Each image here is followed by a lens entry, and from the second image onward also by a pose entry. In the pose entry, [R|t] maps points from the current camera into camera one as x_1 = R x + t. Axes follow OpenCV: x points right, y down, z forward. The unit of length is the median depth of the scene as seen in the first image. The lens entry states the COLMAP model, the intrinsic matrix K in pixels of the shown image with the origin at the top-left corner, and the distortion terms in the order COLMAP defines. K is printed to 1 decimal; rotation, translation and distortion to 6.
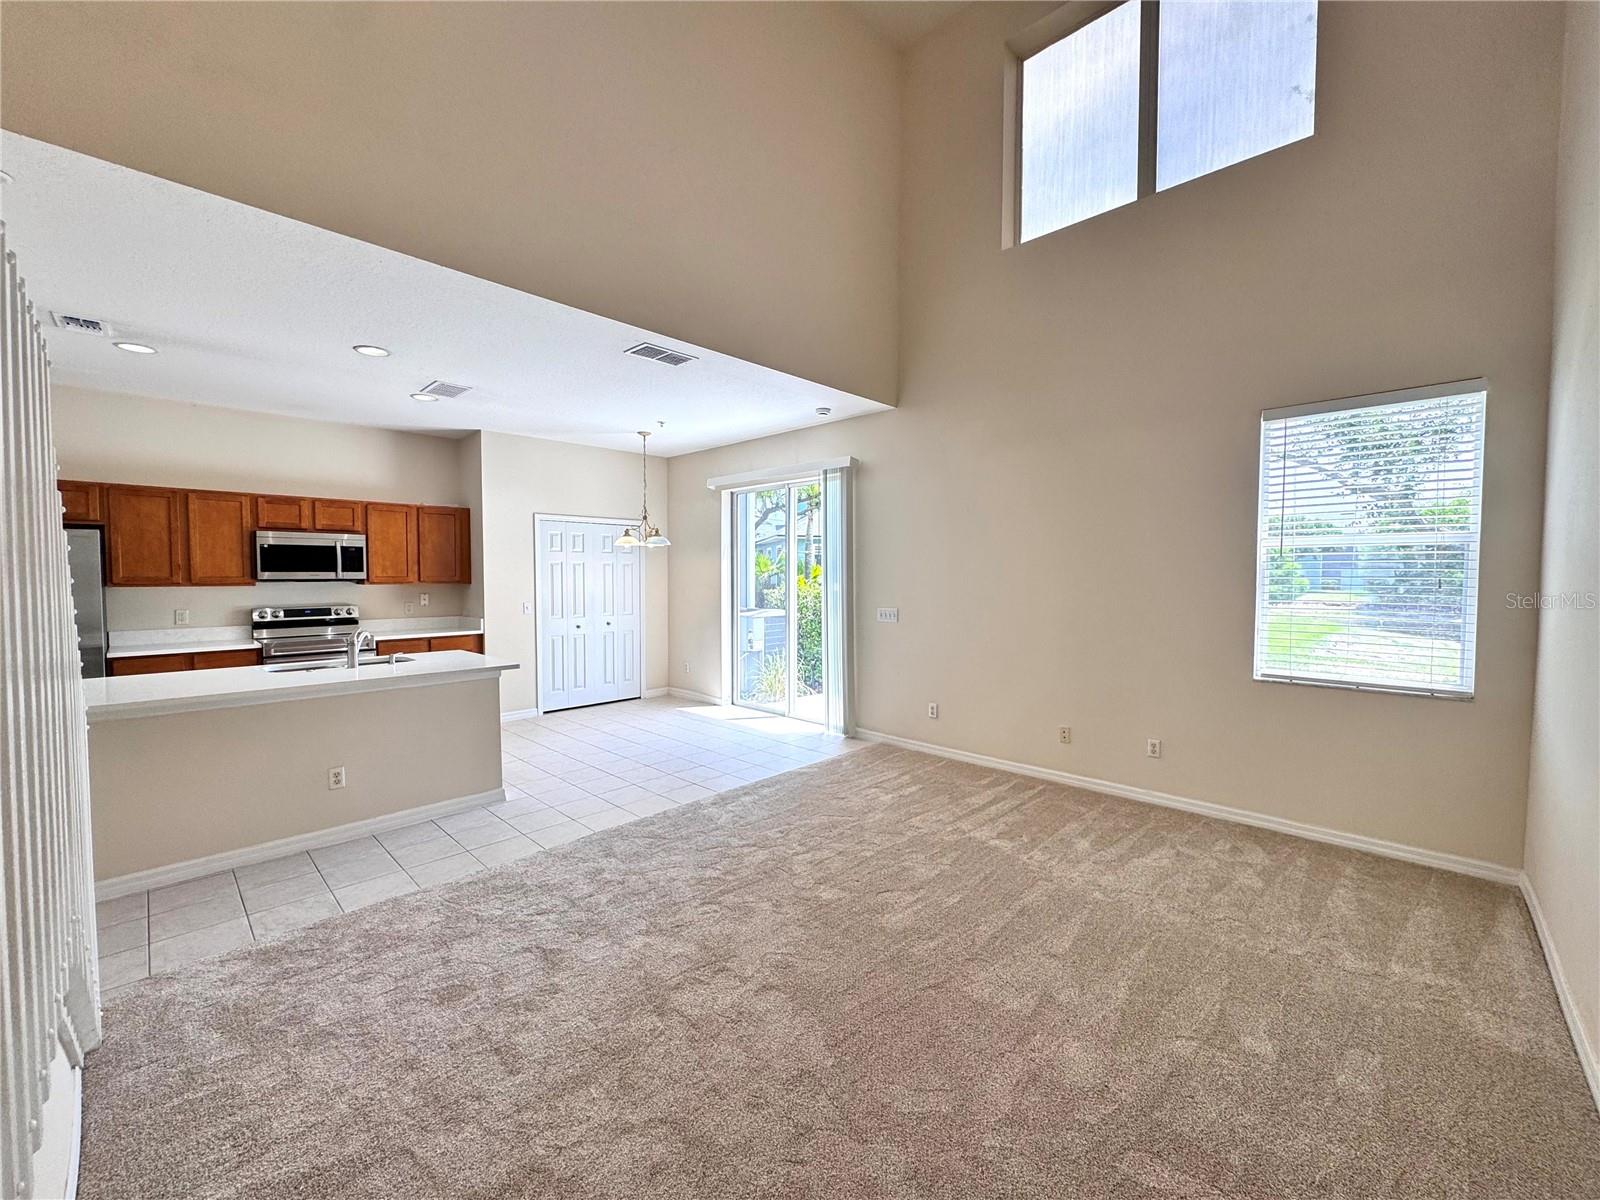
lens RADIAL K [[639.6, 0, 801.2], [0, 639.6, 597.5], [0, 0, 1]] dist [0.000654, 0.000275]
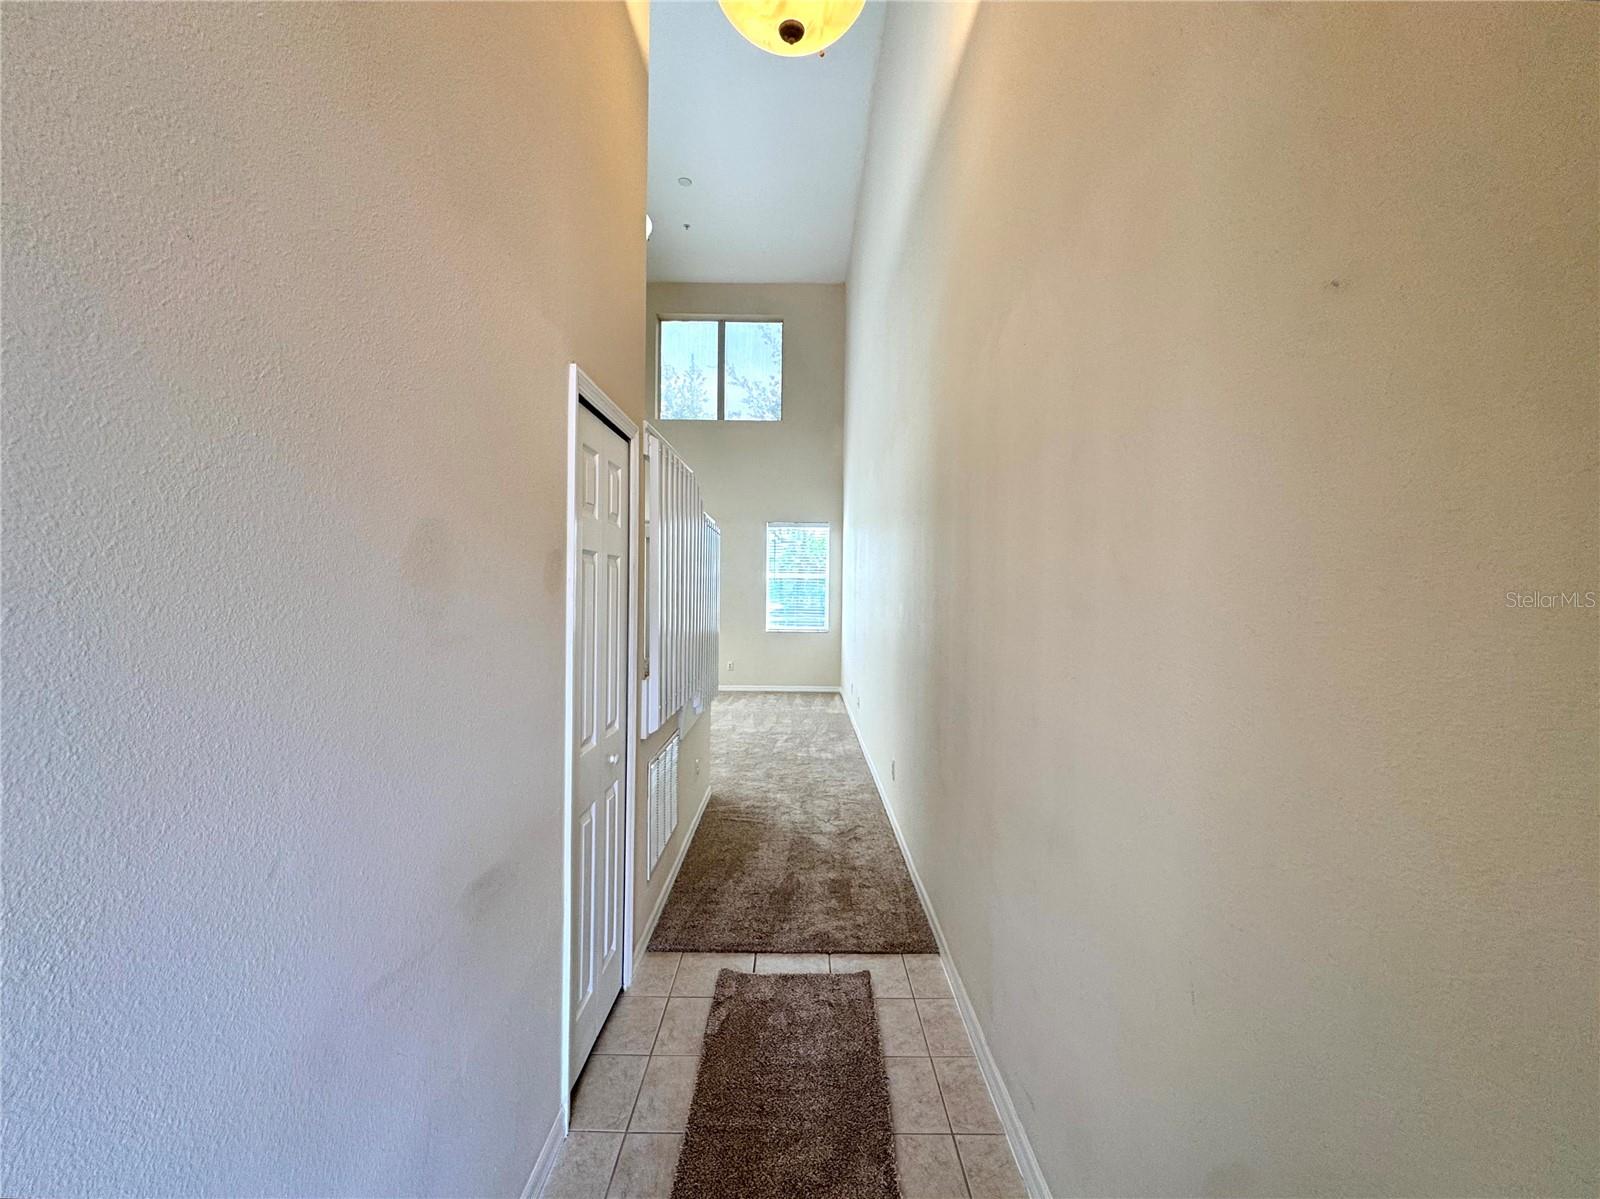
lens RADIAL K [[639.6, 0, 800.2], [0, 639.6, 592.8], [0, 0, 1]] dist [0.000654, 0.000275]
pose [[0.715286, 0.000688, 0.698831, -0.617434], [0.017777, 0.999658, -0.019179, 0.022539], [-0.698606, 0.026142, 0.715029, -0.573495]]
